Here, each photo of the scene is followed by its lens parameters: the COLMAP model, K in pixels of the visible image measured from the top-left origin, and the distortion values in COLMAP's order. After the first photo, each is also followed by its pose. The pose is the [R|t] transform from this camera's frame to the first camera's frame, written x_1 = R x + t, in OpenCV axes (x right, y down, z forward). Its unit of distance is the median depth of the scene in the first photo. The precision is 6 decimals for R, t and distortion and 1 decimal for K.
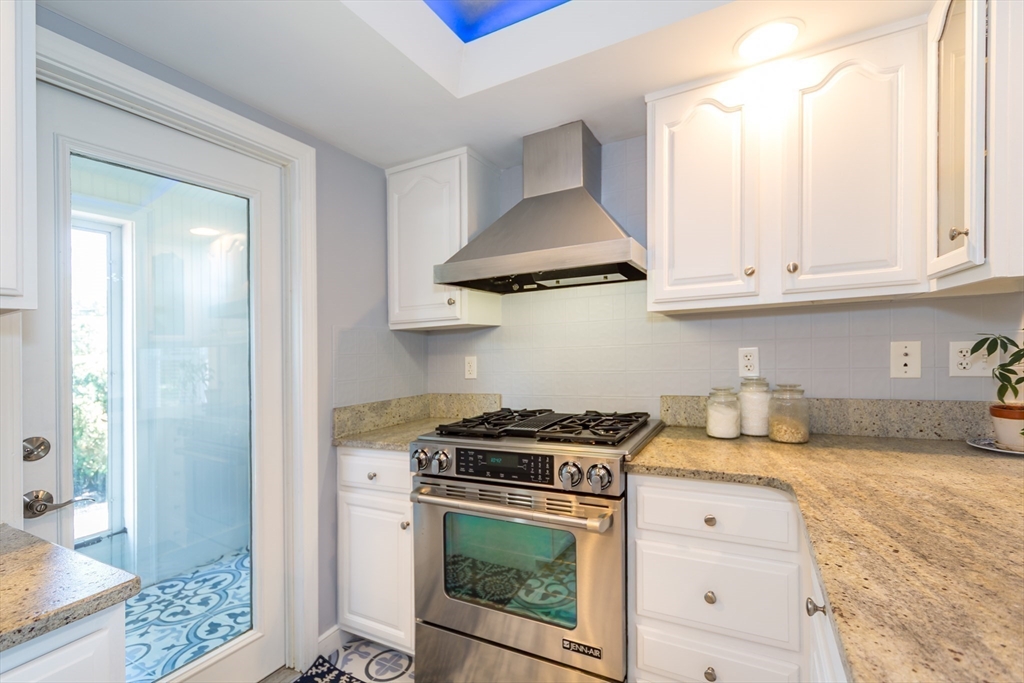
lens RADIAL K [[451.6, 0, 511.6], [0, 451.6, 346.4], [0, 0, 1]] dist [0.002079, 0.000264]
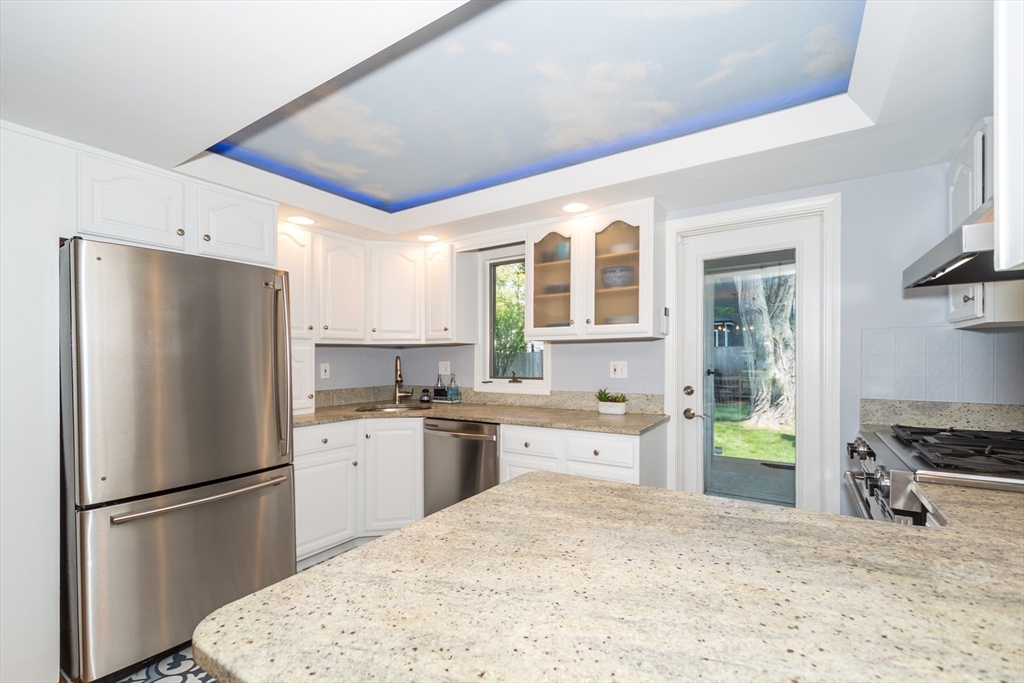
lens RADIAL K [[451.6, 0, 511.7], [0, 451.6, 344.8], [0, 0, 1]] dist [0.002079, 0.000264]
pose [[-0.091363, 0.009462, -0.995773, 1.999506], [0.019847, 0.999774, 0.007679, -0.077337], [0.995620, -0.019062, -0.091531, 0.415934]]
